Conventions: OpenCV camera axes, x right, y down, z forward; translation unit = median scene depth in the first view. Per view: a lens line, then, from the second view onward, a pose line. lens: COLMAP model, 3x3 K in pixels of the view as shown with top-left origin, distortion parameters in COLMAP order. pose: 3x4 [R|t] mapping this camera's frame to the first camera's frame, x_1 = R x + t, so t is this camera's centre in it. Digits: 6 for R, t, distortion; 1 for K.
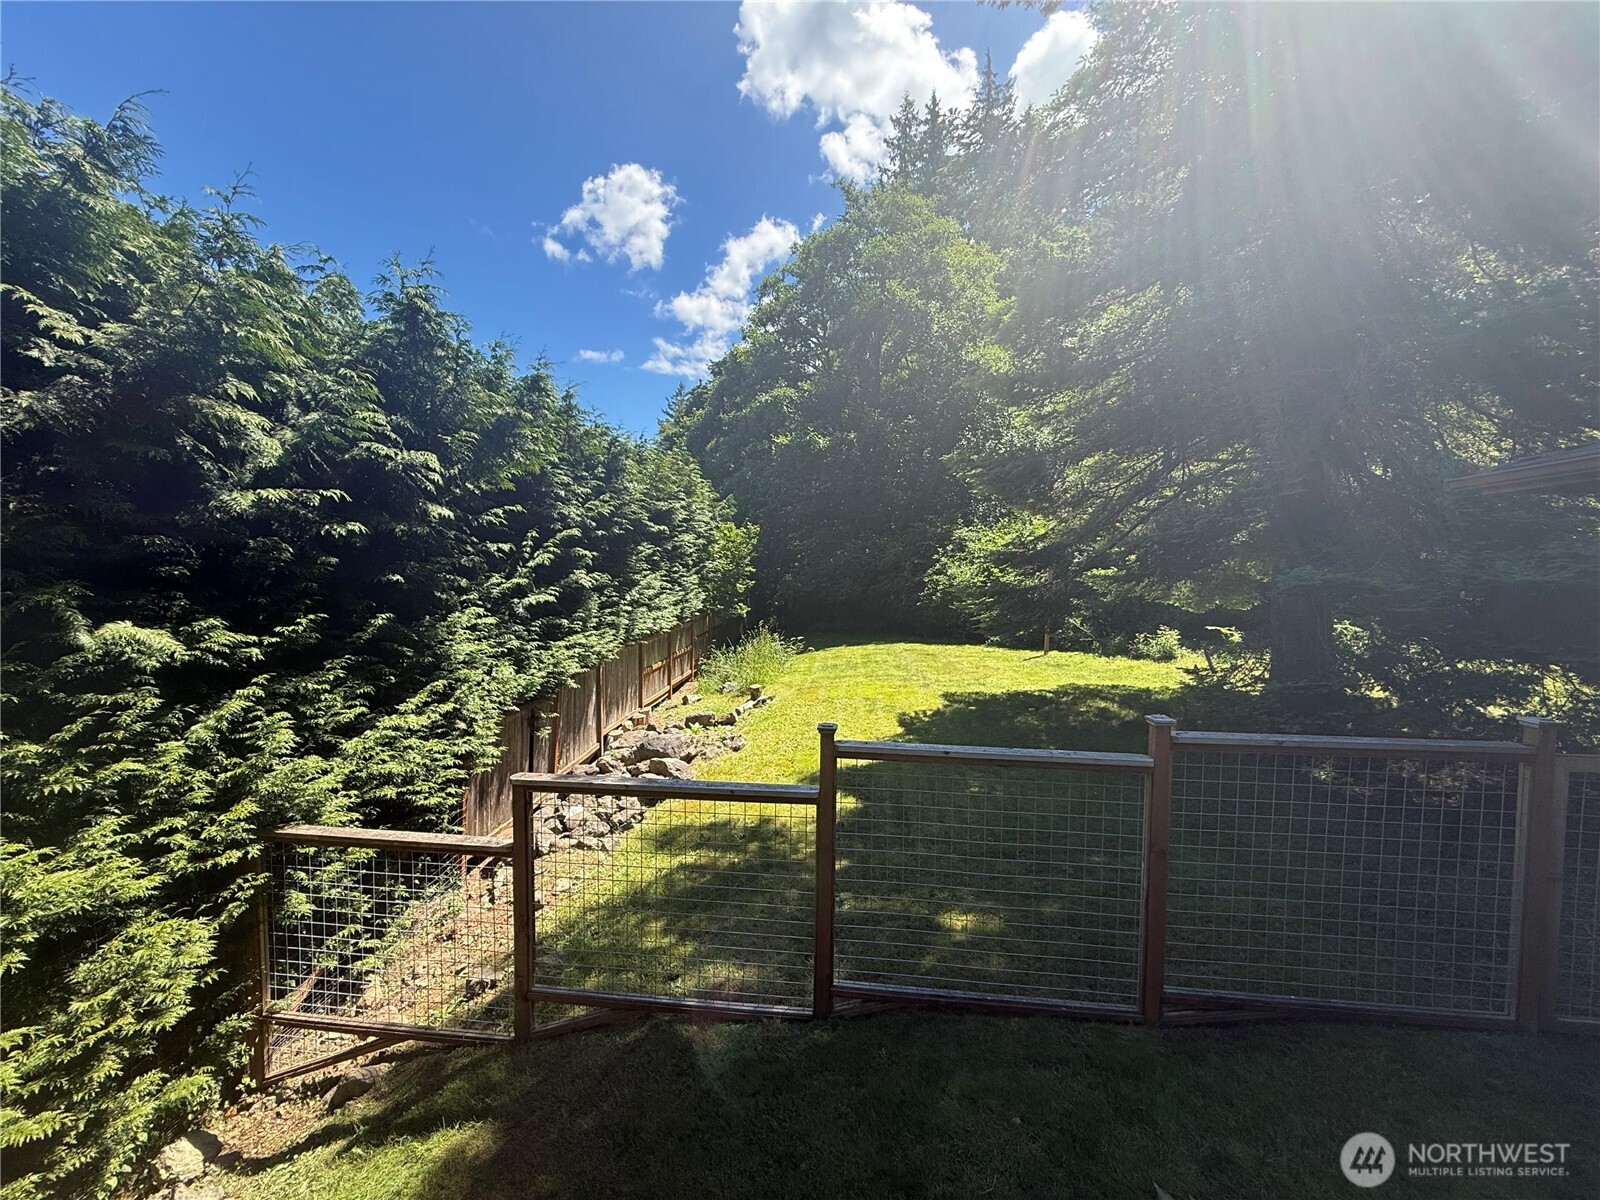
lens RADIAL K [[637.8, 0, 791.8], [0, 637.8, 600.7], [0, 0, 1]] dist [-0.000538, 0.000580]
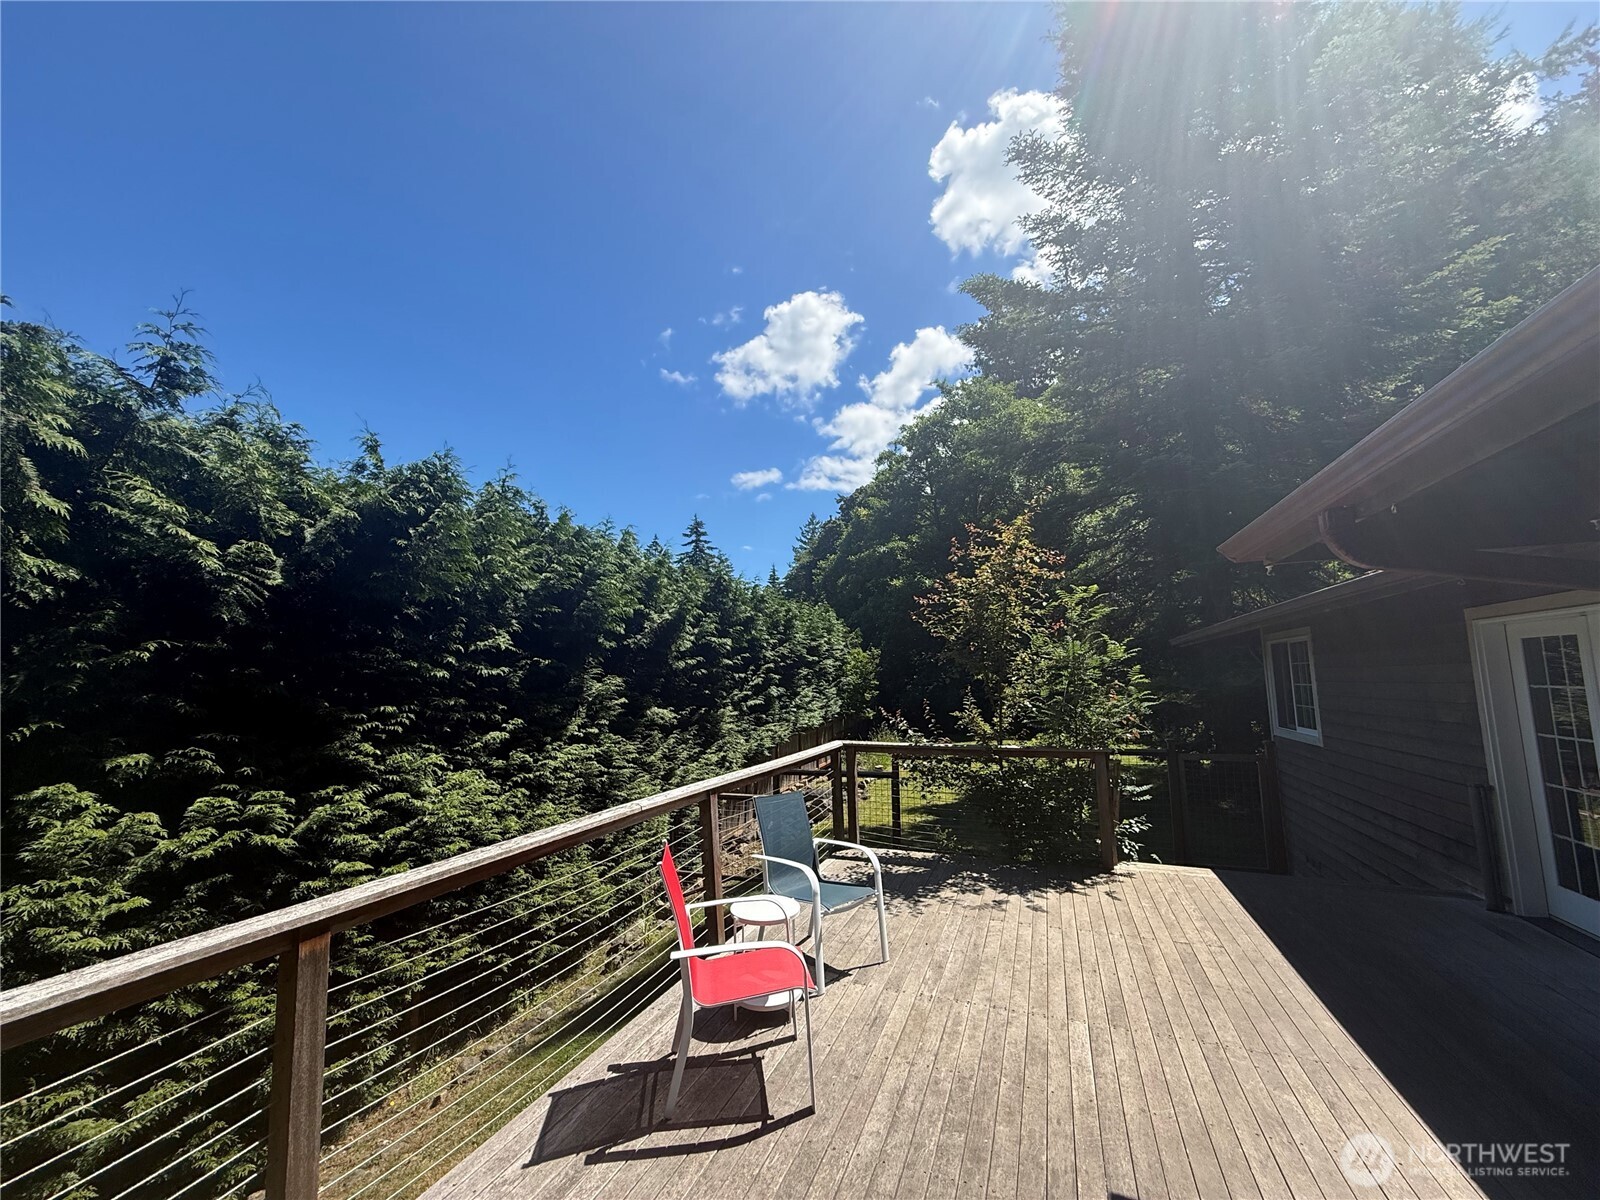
lens RADIAL K [[637.8, 0, 793.4], [0, 637.8, 604.2], [0, 0, 1]] dist [-0.000538, 0.000580]
pose [[0.979024, -0.046143, -0.198451, 0.068075], [0.012076, 0.985447, -0.169556, 0.022417], [0.203387, 0.163603, 0.965333, -0.579984]]
